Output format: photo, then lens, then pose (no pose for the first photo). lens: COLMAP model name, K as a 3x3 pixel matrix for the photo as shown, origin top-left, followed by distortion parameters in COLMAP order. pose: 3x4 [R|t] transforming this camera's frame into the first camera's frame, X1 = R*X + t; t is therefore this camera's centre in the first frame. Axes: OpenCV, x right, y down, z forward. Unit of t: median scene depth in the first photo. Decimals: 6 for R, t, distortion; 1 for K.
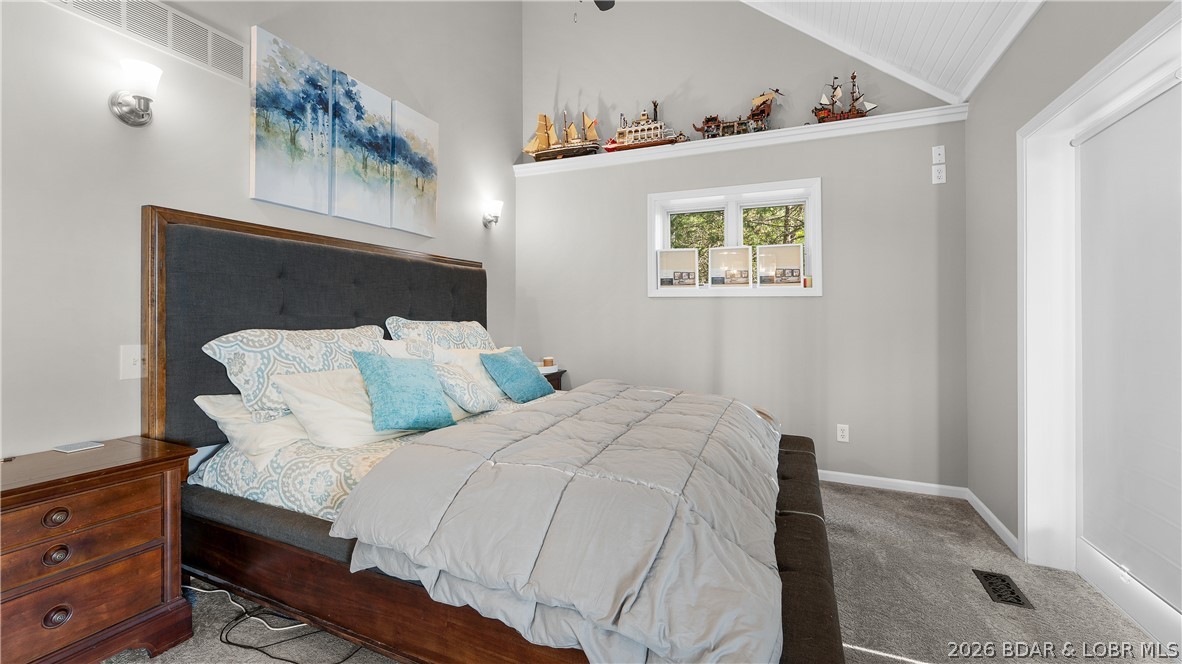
lens RADIAL K [[482.1, 0, 606.6], [0, 482.1, 312.9], [0, 0, 1]] dist [-0.011244, 0.001877]
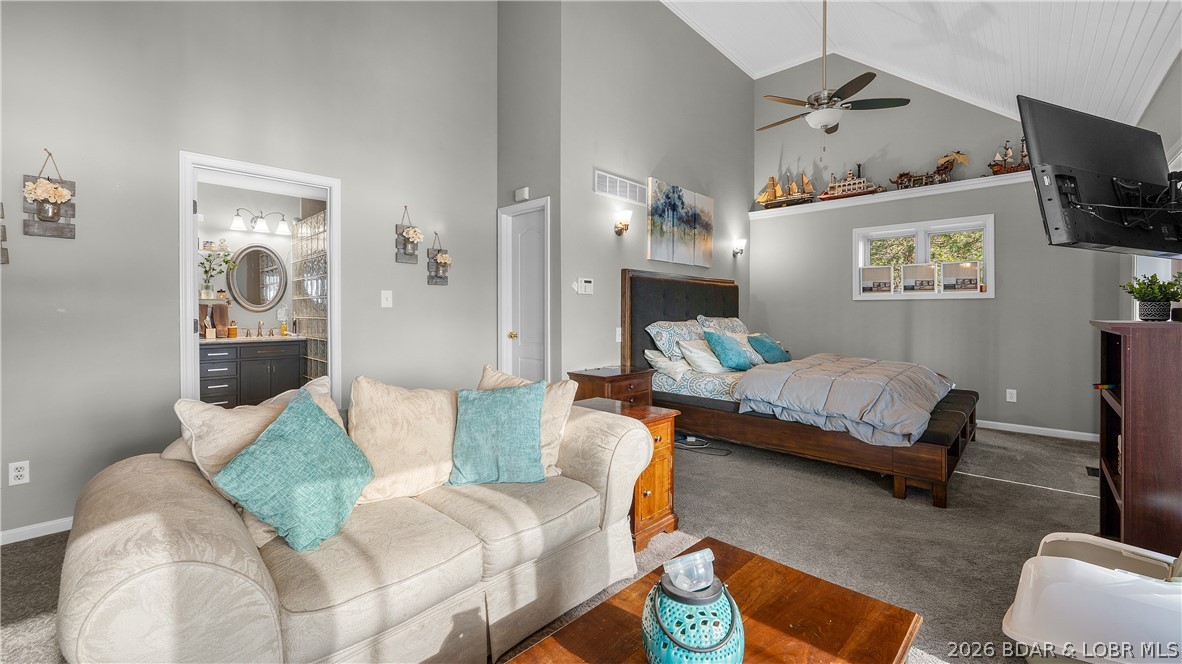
lens RADIAL K [[482.1, 0, 588.7], [0, 482.1, 324.9], [0, 0, 1]] dist [-0.011244, 0.001877]
pose [[0.930669, -0.000693, -0.365862, -0.146022], [0.011312, 0.999575, 0.026882, -0.007683], [0.365687, -0.029157, 0.930281, -0.744574]]
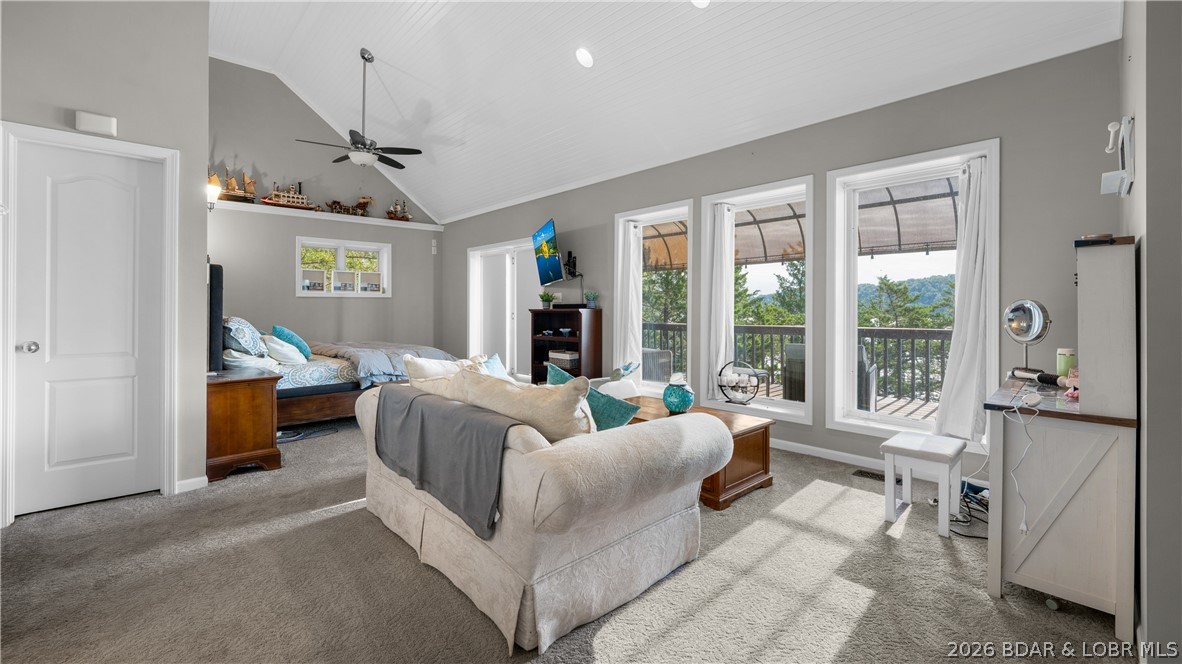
lens RADIAL K [[482.1, 0, 573.4], [0, 482.1, 307.9], [0, 0, 1]] dist [-0.011244, 0.001877]
pose [[0.422480, -0.016573, 0.906221, -1.208362], [0.008422, 0.999861, 0.014359, -0.011696], [-0.906333, 0.001566, 0.422561, -0.693431]]
